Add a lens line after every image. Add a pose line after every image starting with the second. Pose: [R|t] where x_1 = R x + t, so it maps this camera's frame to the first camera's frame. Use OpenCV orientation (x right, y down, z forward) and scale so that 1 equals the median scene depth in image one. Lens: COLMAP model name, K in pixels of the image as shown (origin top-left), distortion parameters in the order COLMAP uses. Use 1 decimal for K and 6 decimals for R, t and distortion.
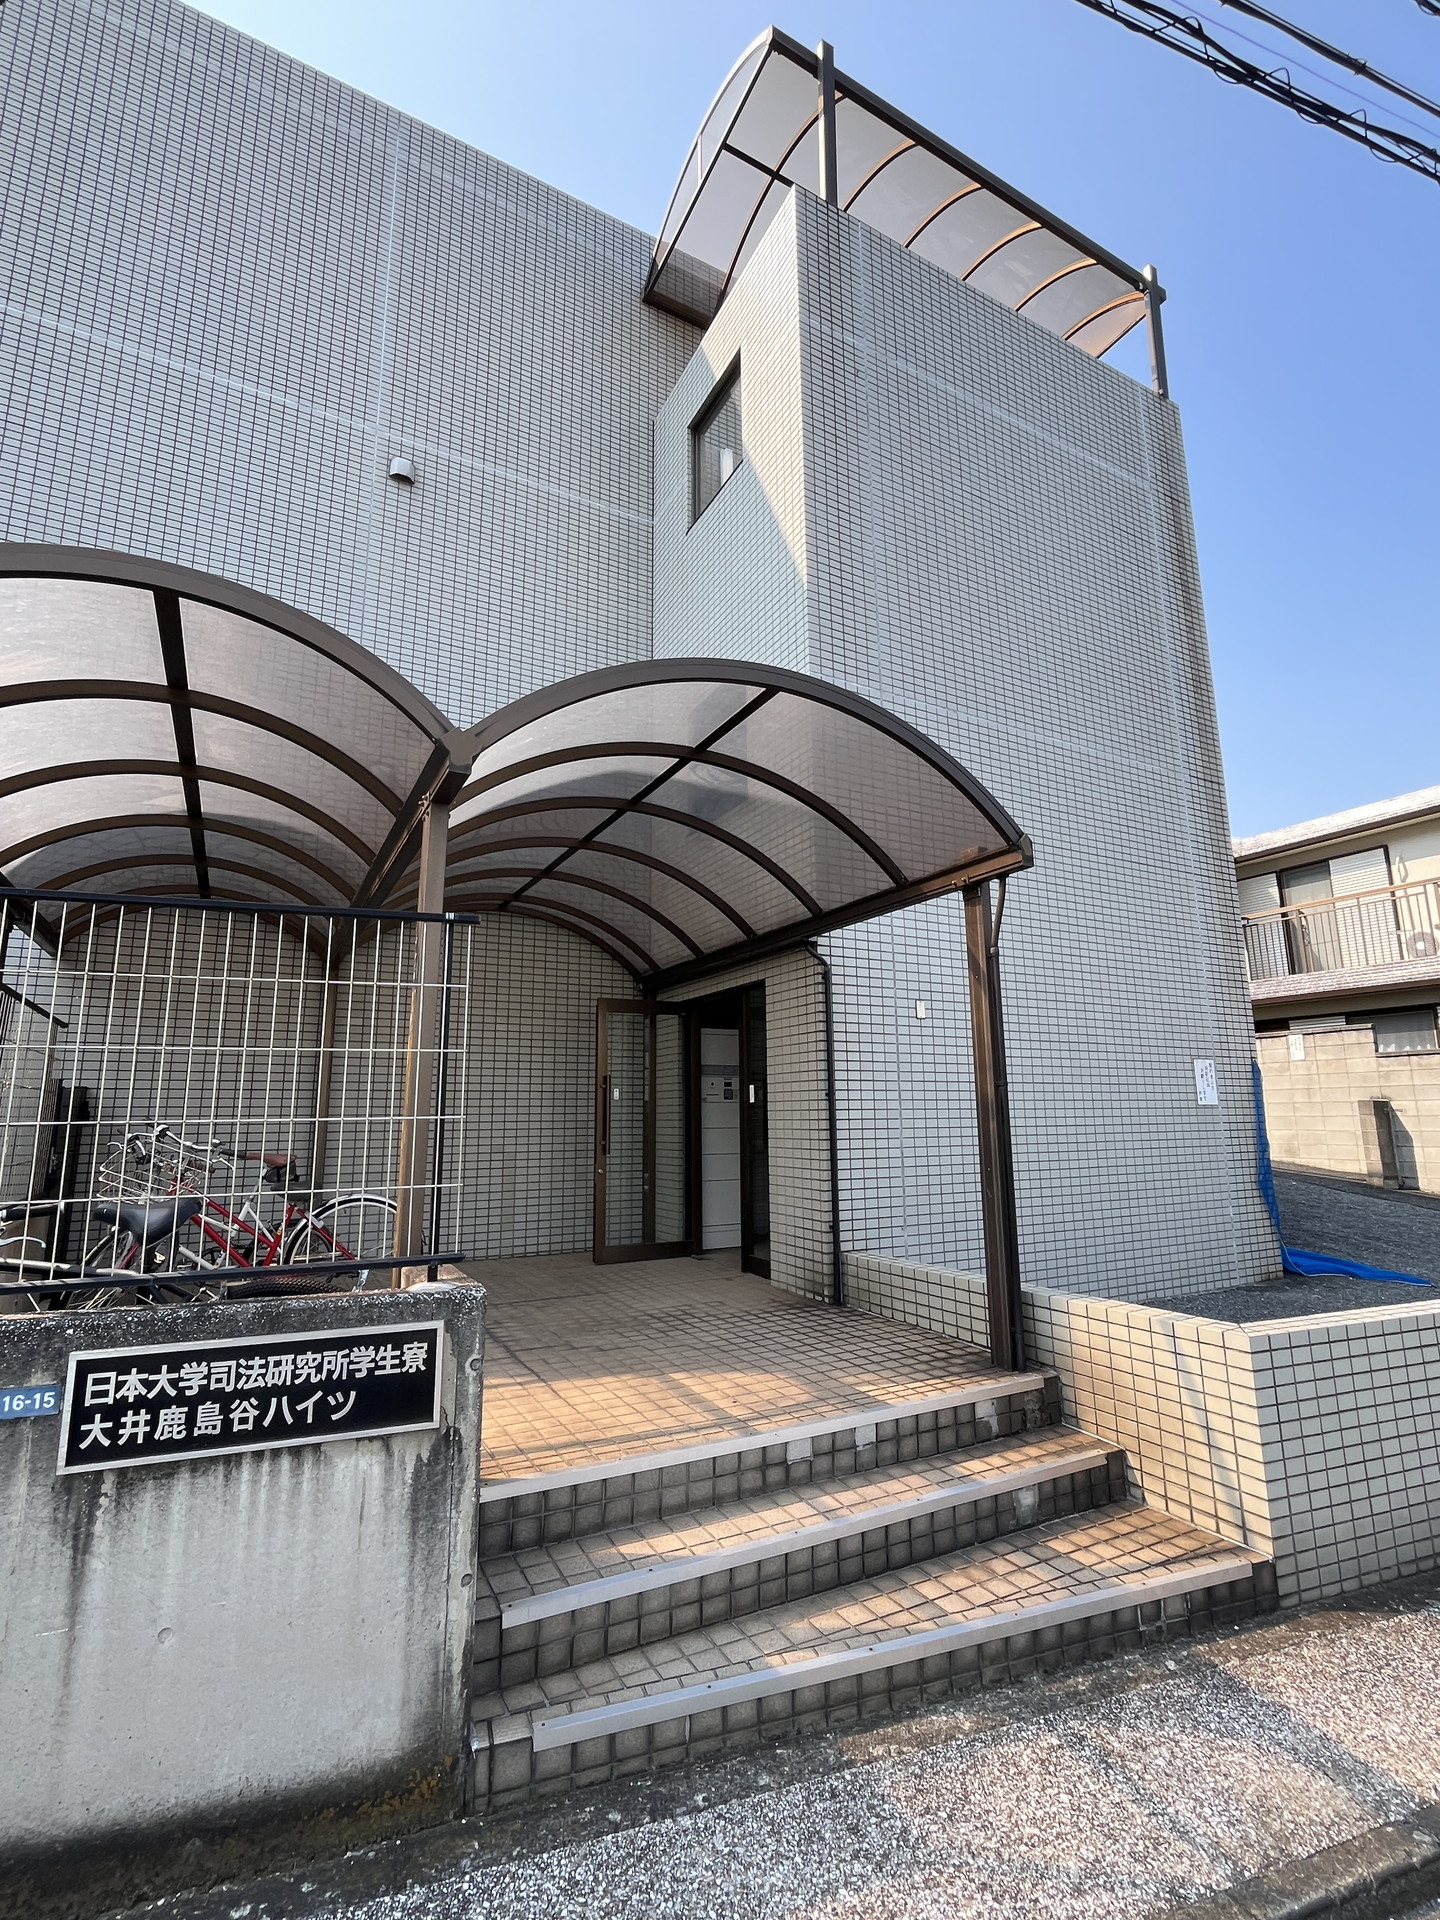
lens RADIAL K [[891.9, 0, 720.0], [0, 891.9, 960.0], [0, 0, 1]] dist [-0.002114, -0.000390]
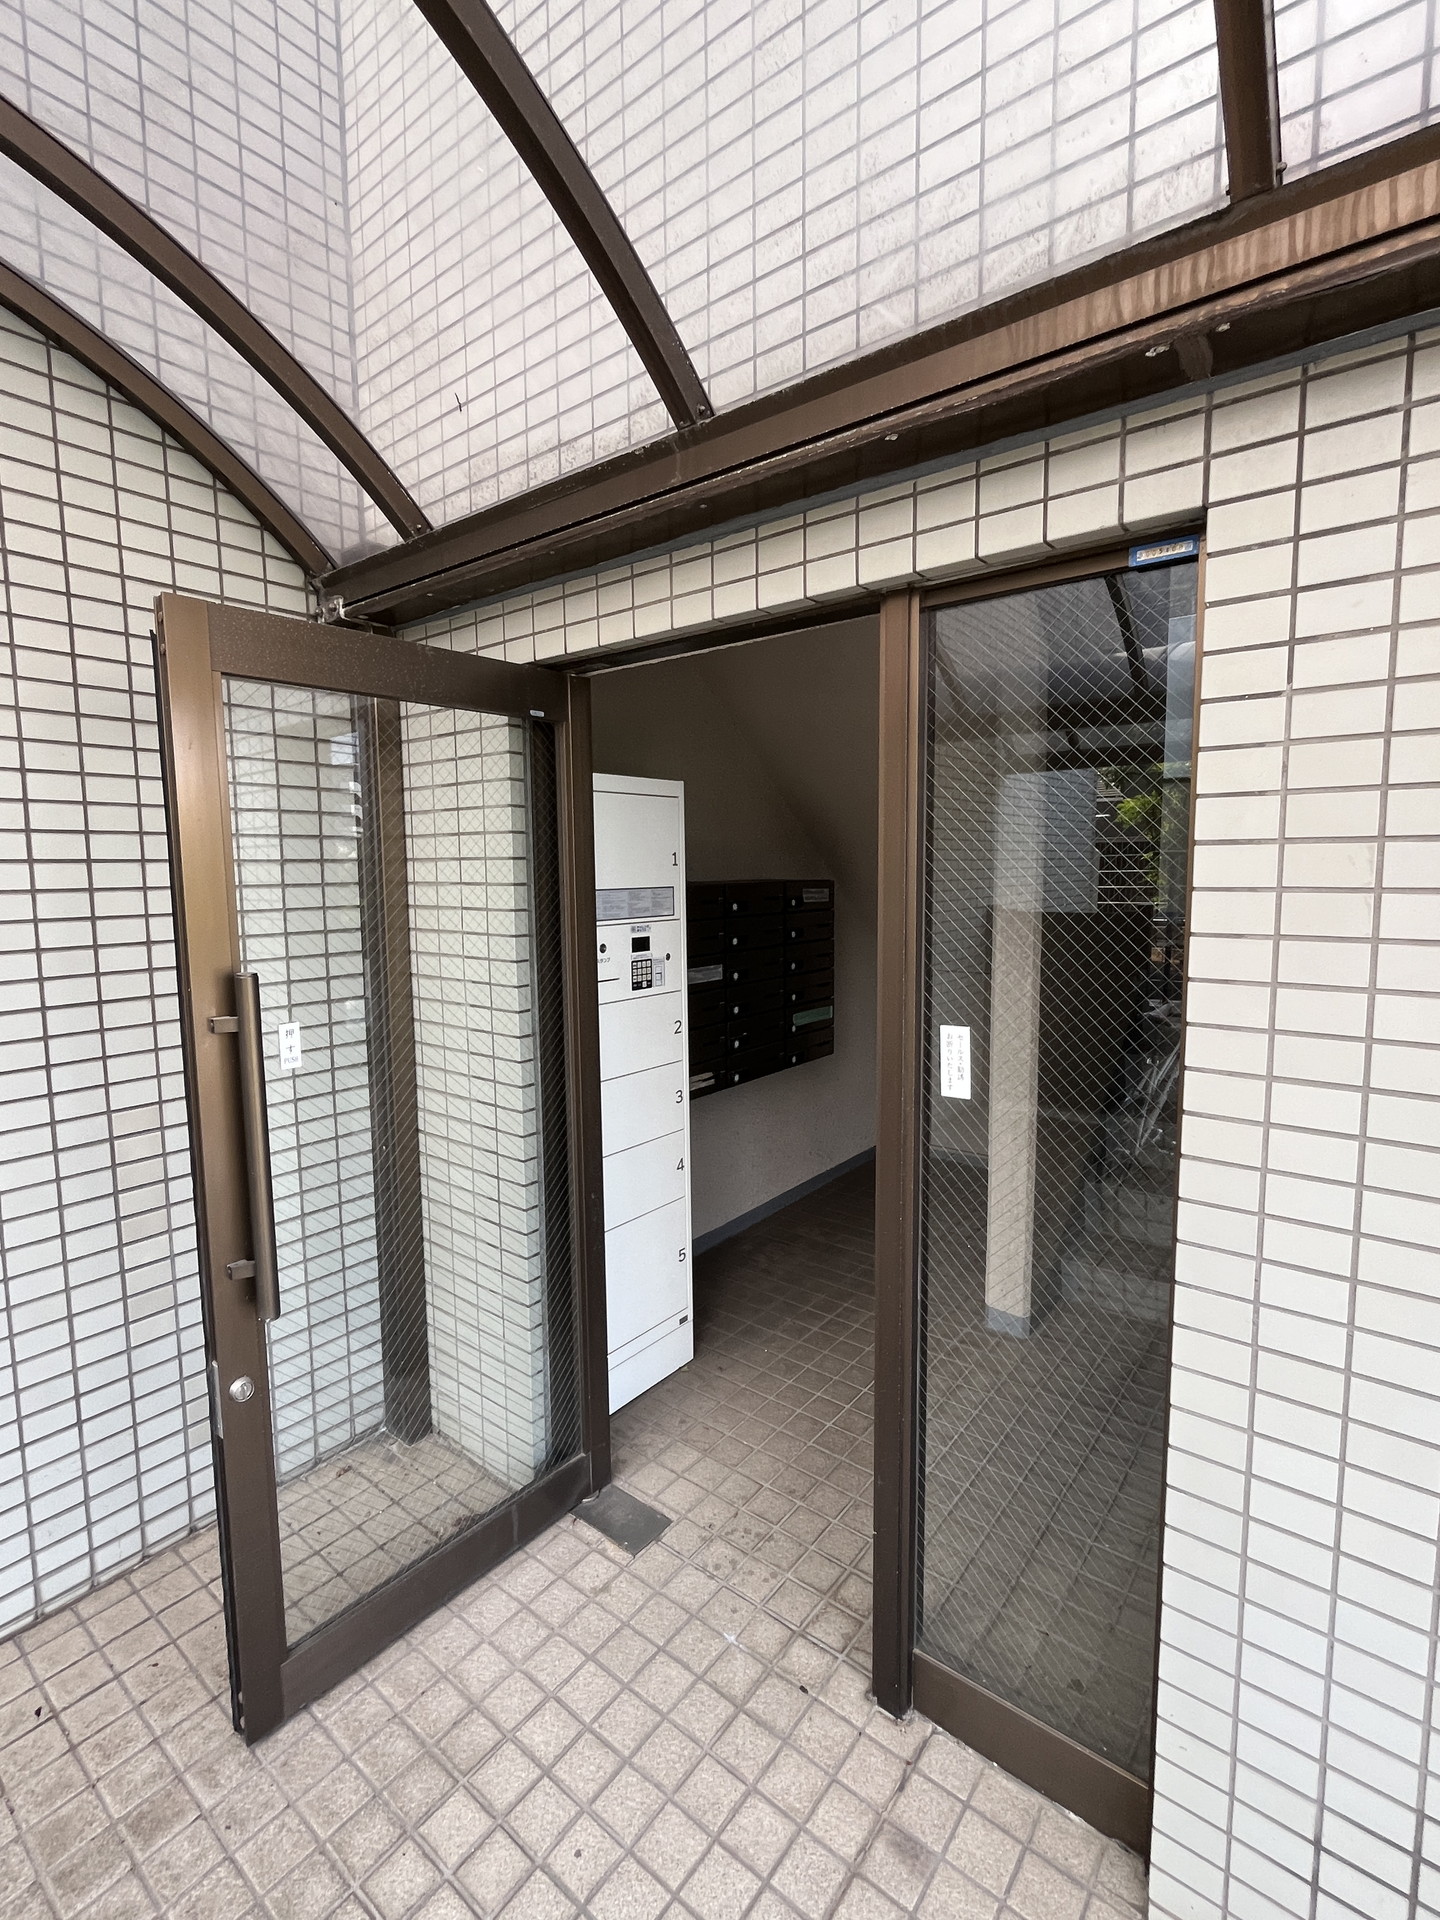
lens RADIAL K [[891.9, 0, 720.0], [0, 891.9, 960.0], [0, 0, 1]] dist [-0.002114, -0.000390]
pose [[0.917164, -0.041893, 0.396303, -0.100639], [-0.066154, 0.964656, 0.255074, 0.060297], [-0.392981, -0.260161, 0.881976, 0.728087]]
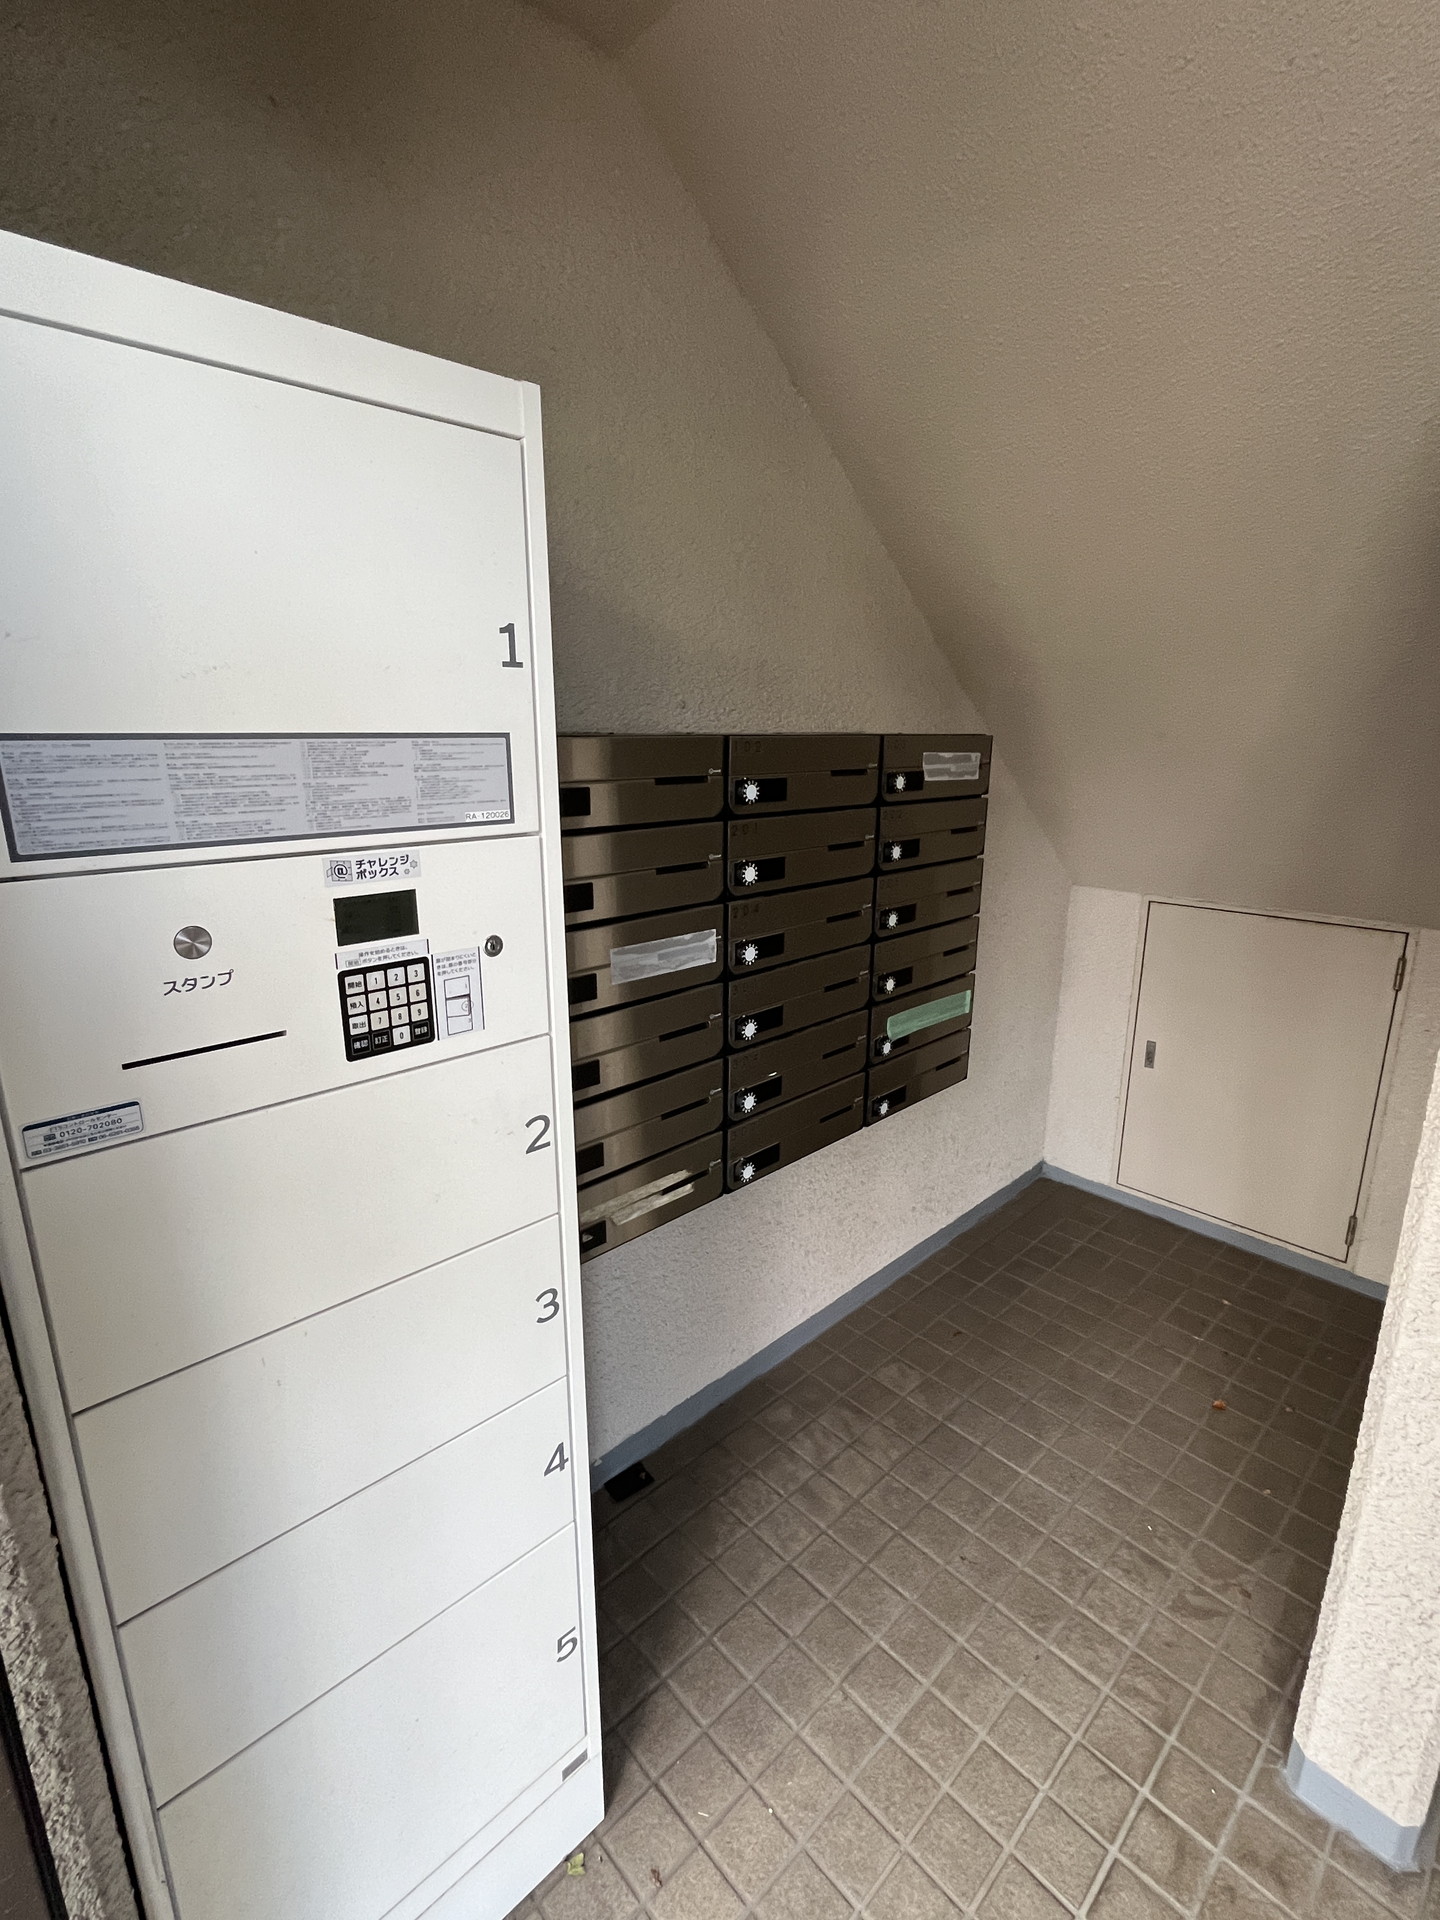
lens RADIAL K [[891.9, 0, 720.0], [0, 891.9, 960.0], [0, 0, 1]] dist [-0.002114, -0.000390]
pose [[0.964018, -0.054726, 0.260143, 0.012879], [-0.056206, 0.914499, 0.400665, 0.100626], [-0.259828, -0.400870, 0.878518, 0.924477]]
